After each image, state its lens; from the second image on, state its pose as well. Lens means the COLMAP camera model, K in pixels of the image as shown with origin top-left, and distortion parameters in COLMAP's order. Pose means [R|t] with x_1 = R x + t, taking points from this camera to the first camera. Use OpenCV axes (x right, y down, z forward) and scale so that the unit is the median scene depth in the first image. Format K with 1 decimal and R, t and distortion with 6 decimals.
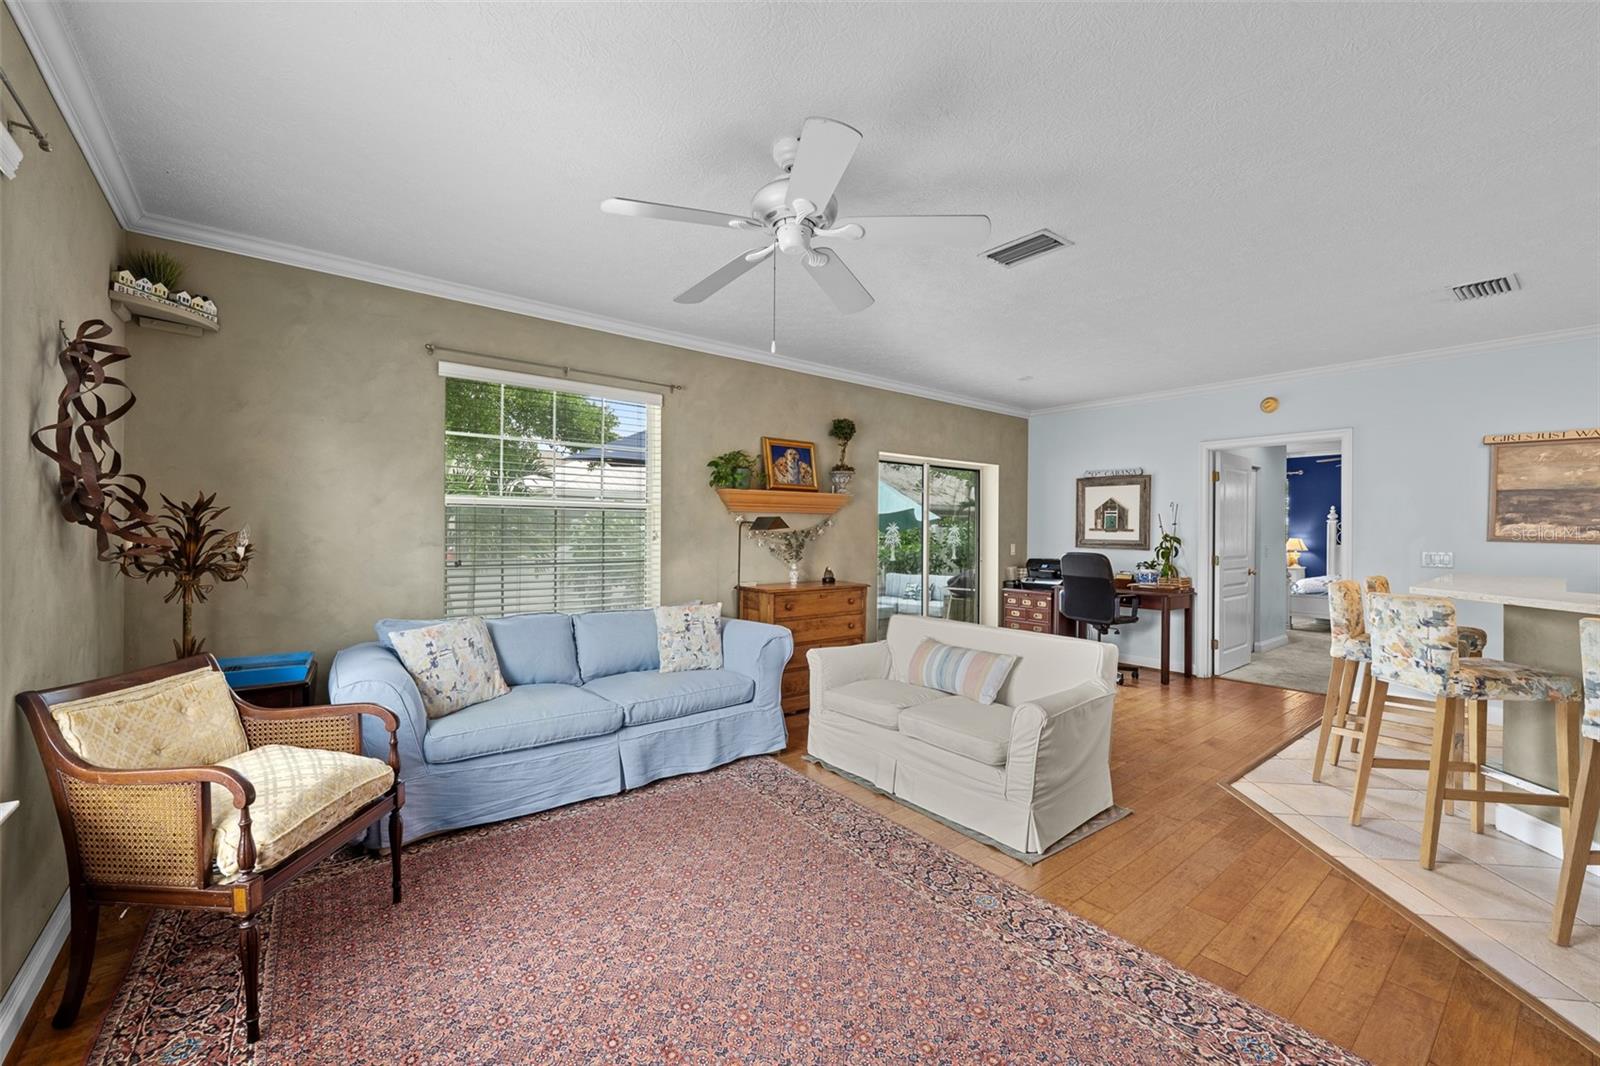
lens RADIAL K [[640.5, 0, 789.0], [0, 640.5, 530.5], [0, 0, 1]] dist [-0.000256, -0.000347]
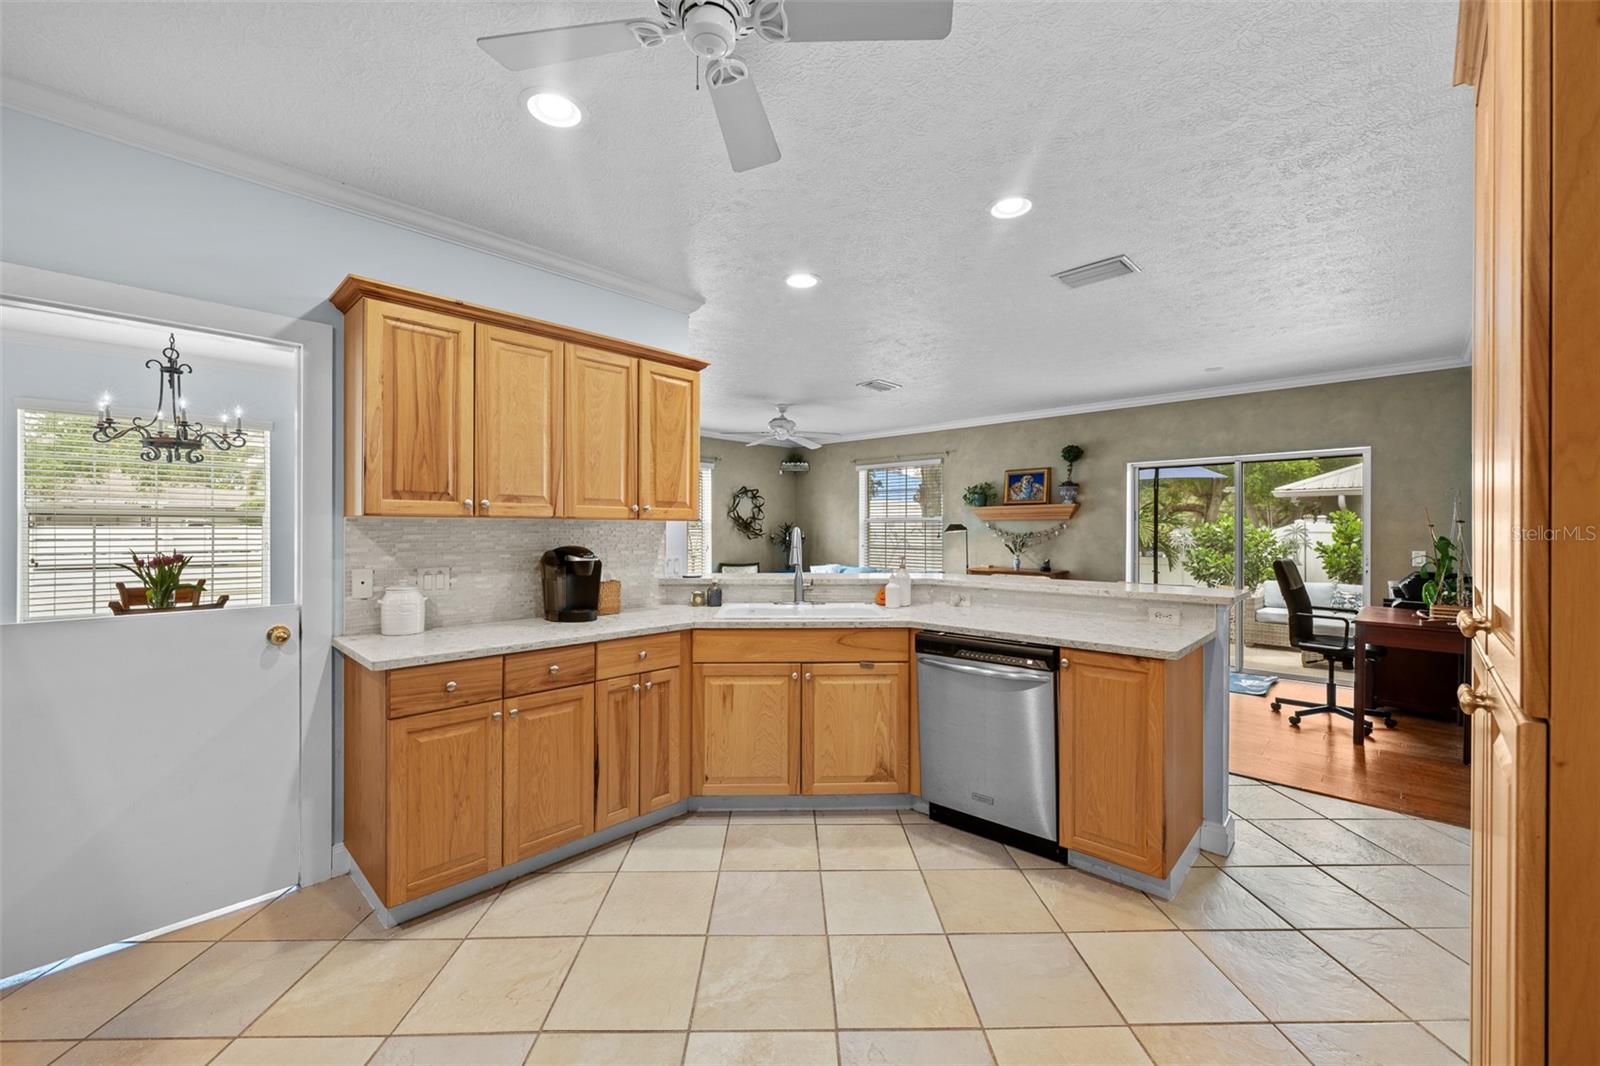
lens RADIAL K [[640.5, 0, 802.6], [0, 640.5, 531.1], [0, 0, 1]] dist [-0.000256, -0.000347]
pose [[0.133315, -0.003111, -0.991069, 1.148278], [0.000139, 0.999995, -0.003120, 0.001322], [0.991074, 0.000278, 0.133315, 0.266011]]
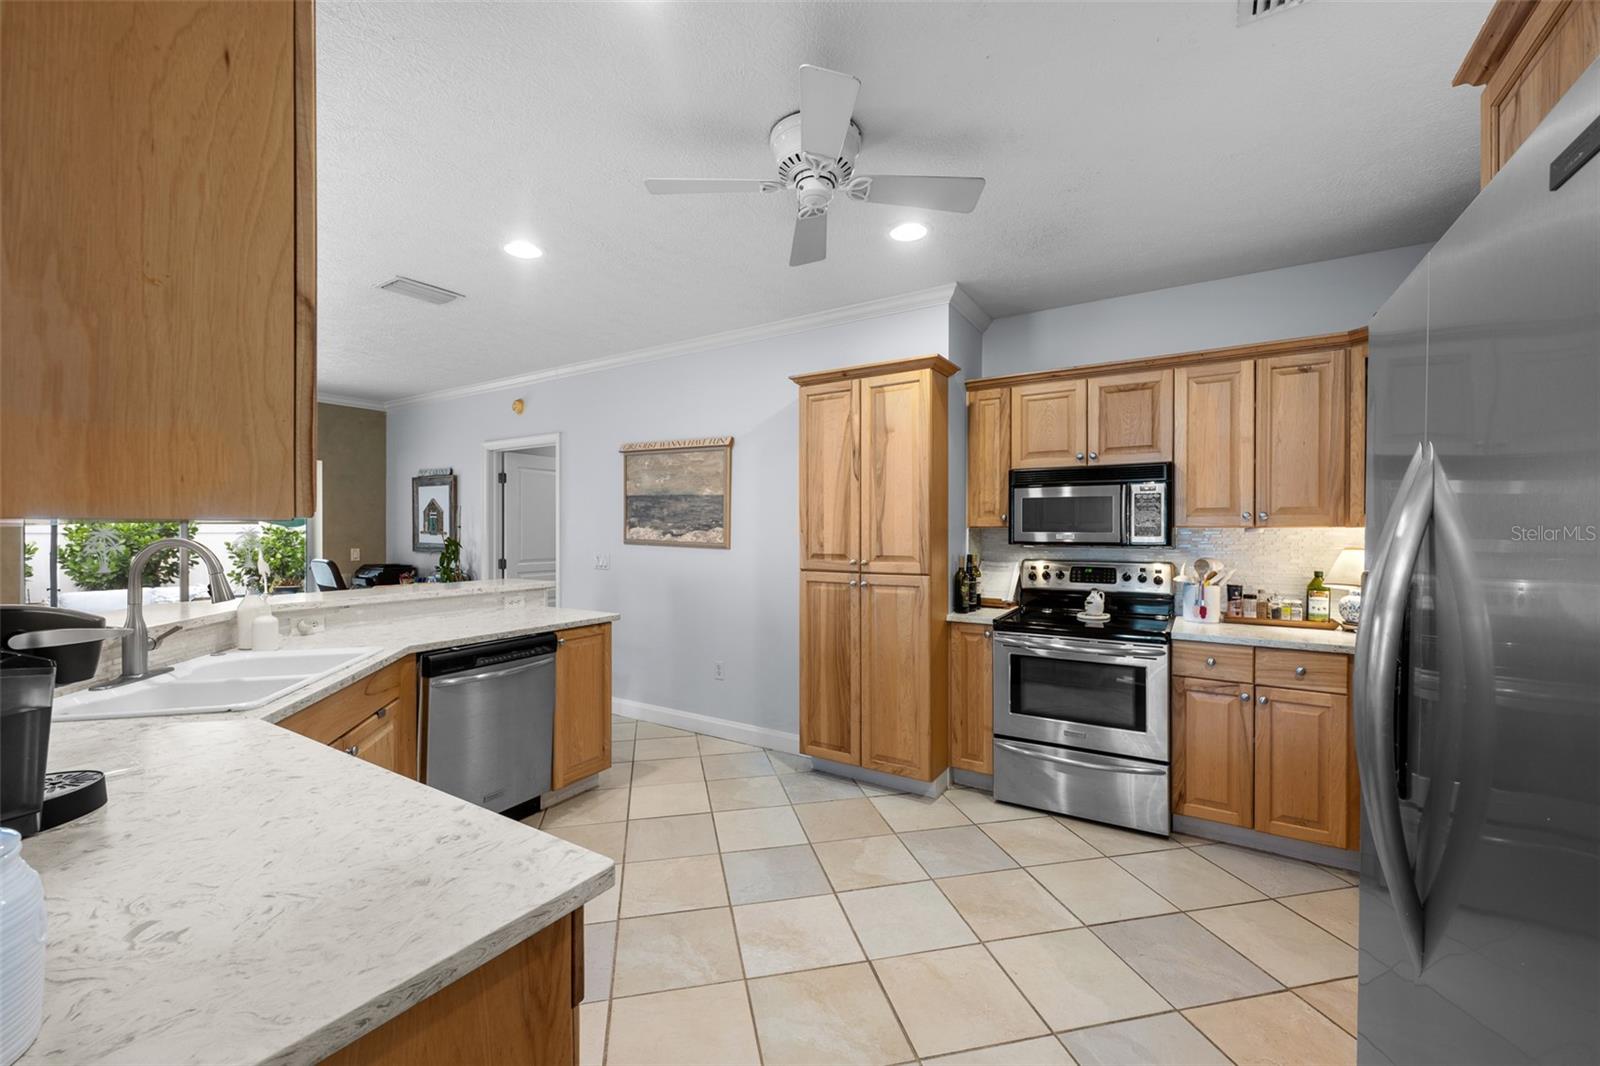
lens RADIAL K [[640.5, 0, 800.3], [0, 640.5, 530.3], [0, 0, 1]] dist [-0.000256, -0.000347]
pose [[0.945480, -0.007060, 0.325603, 0.769885], [0.005118, 0.999964, 0.006818, -0.008664], [-0.325639, -0.004780, 0.945482, -0.072352]]
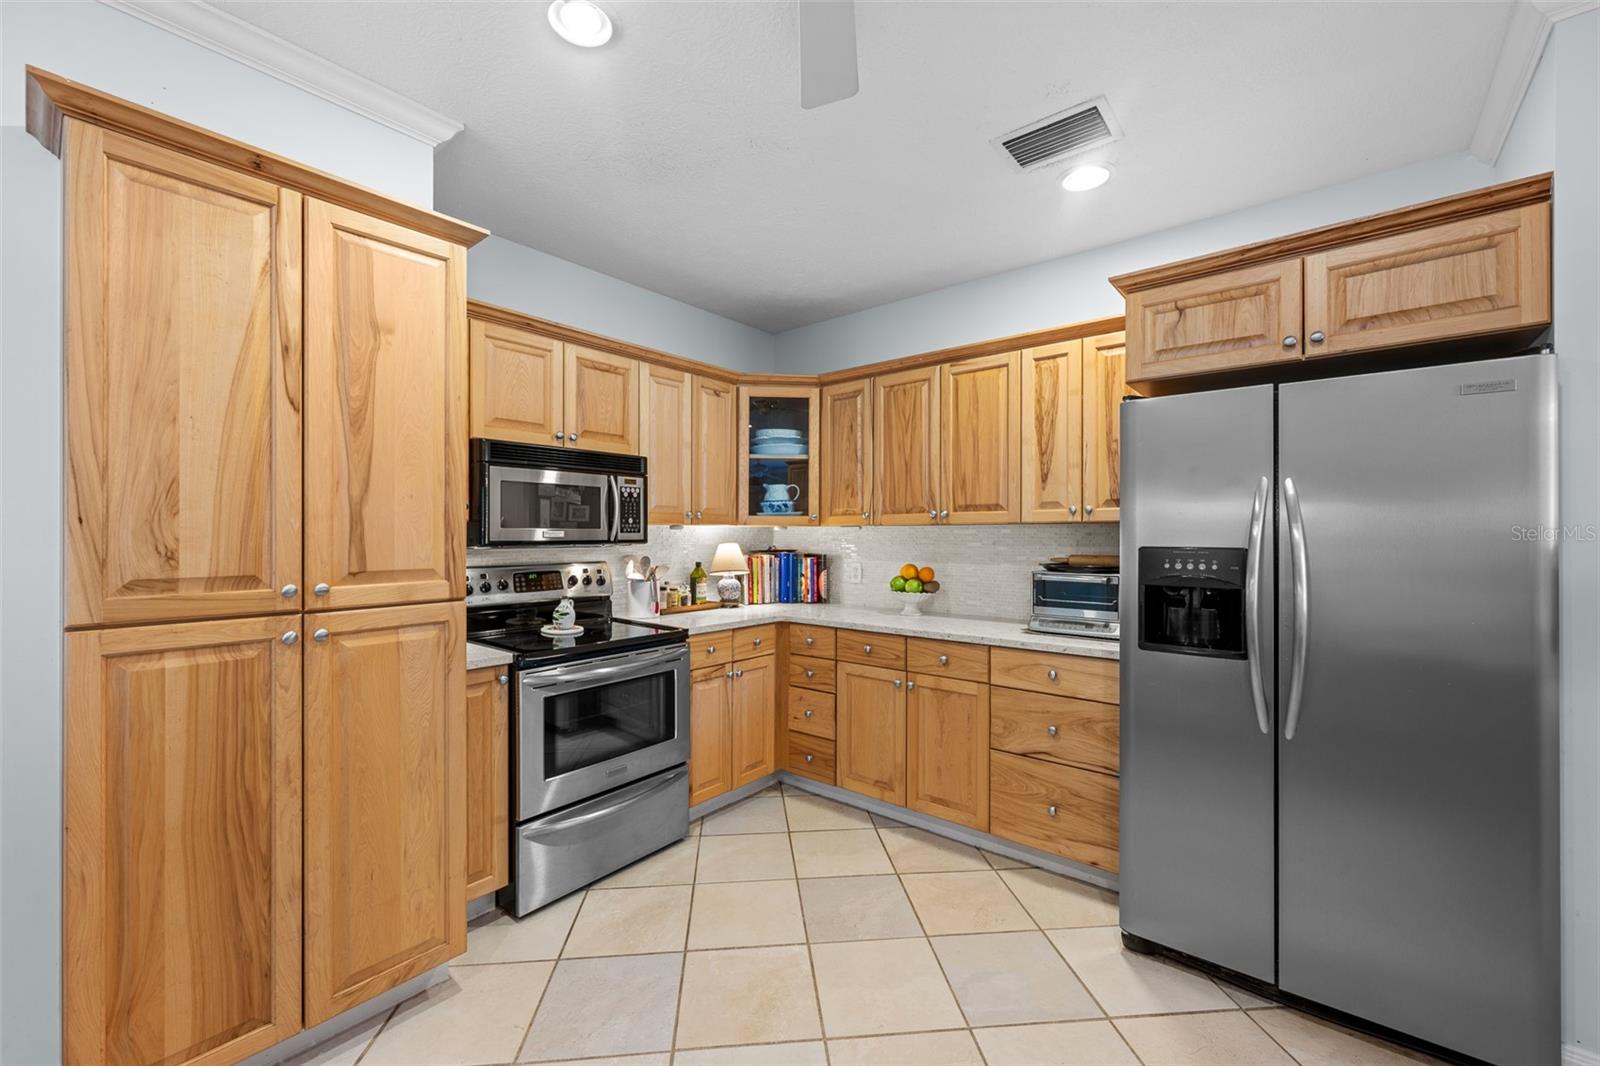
lens RADIAL K [[640.5, 0, 795.1], [0, 640.5, 531.4], [0, 0, 1]] dist [-0.000256, -0.000347]
pose [[-0.199242, -0.002081, 0.979948, 0.705782], [-0.002118, 0.999996, 0.001693, -0.000831], [-0.979948, -0.001738, -0.199246, 0.304882]]
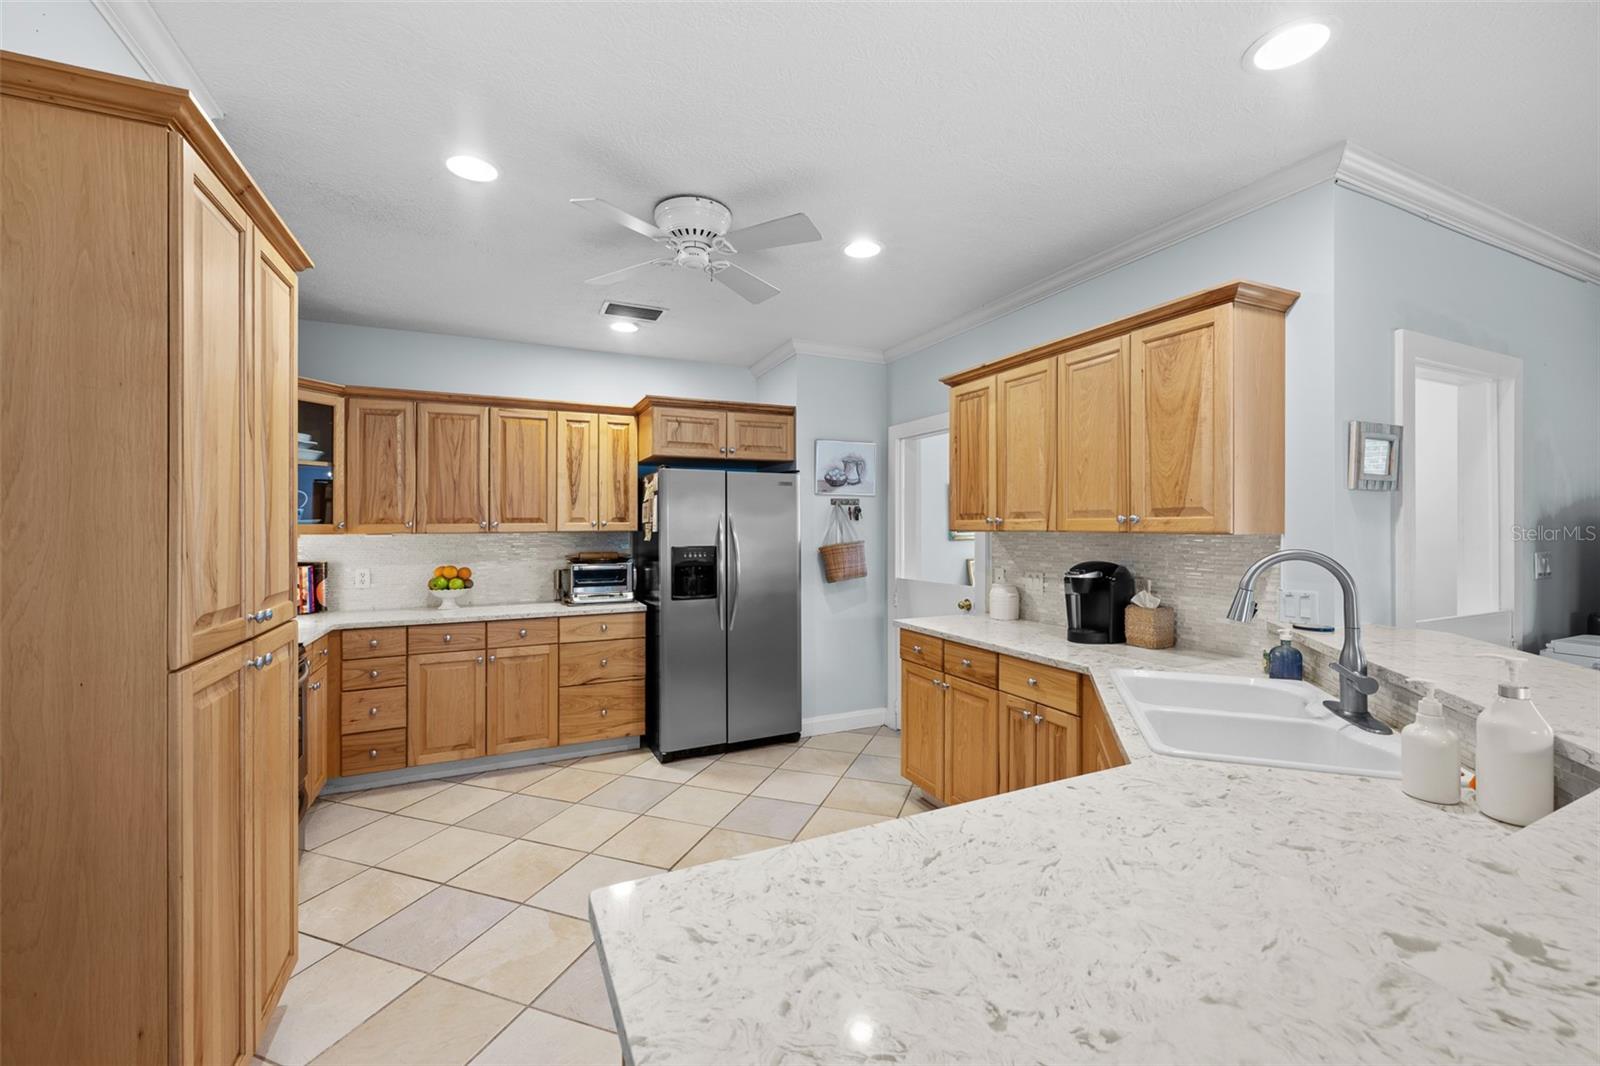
lens RADIAL K [[640.5, 0, 810.3], [0, 640.5, 530.5], [0, 0, 1]] dist [-0.000256, -0.000347]
pose [[-0.974874, -0.004160, 0.222719, 0.722561], [-0.002543, 0.999968, 0.007546, -0.014154], [-0.222744, 0.006791, -0.974853, 0.659022]]
